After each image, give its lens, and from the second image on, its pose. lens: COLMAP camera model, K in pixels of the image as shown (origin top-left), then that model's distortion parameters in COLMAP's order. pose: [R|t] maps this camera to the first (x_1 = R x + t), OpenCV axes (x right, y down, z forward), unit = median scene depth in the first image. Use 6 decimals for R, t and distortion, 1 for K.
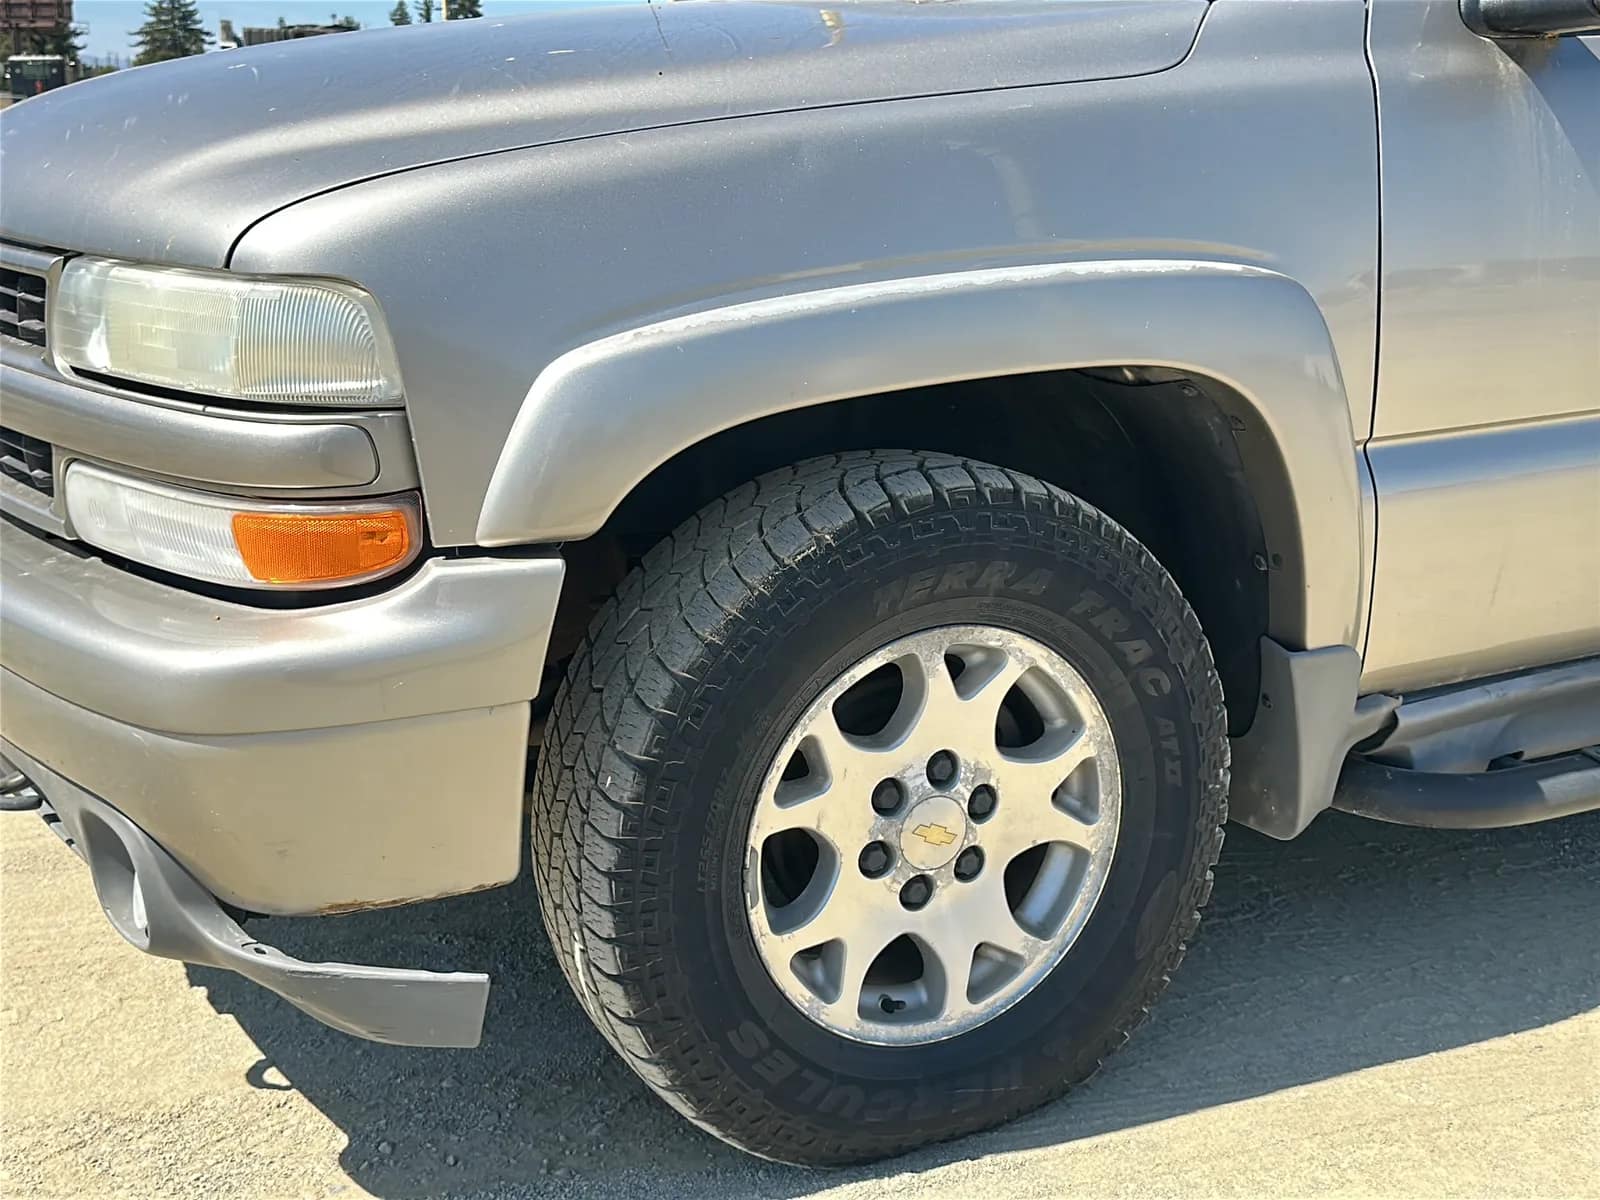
lens RADIAL K [[1921.1, 0, 806.0], [0, 1921.1, 596.1], [0, 0, 1]] dist [0.220822, -0.554633]
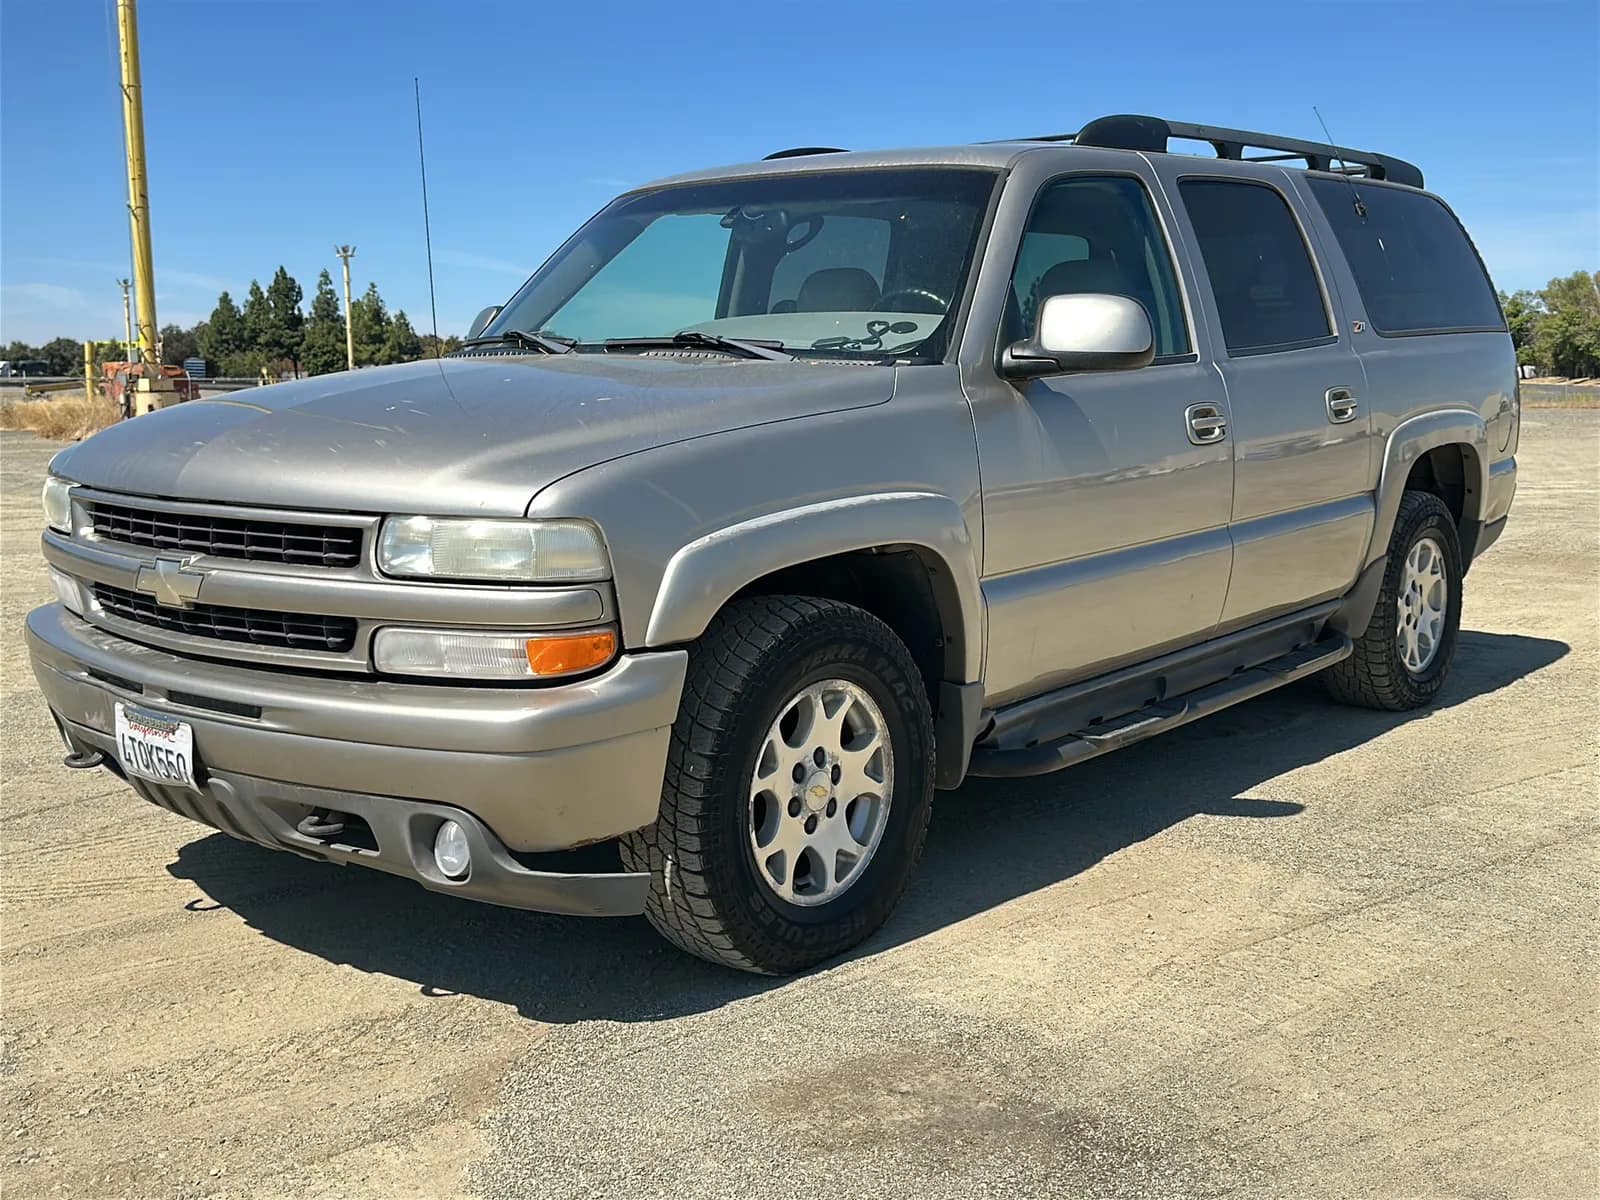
lens RADIAL K [[1721.8, 0, 796.0], [0, 1721.8, 598.6], [0, 0, 1]] dist [0.178946, -0.398815]
pose [[0.922995, -0.063274, 0.379575, -0.595900], [0.104780, 0.990443, -0.089685, 0.085471], [-0.370273, 0.122551, 0.920804, -0.595286]]
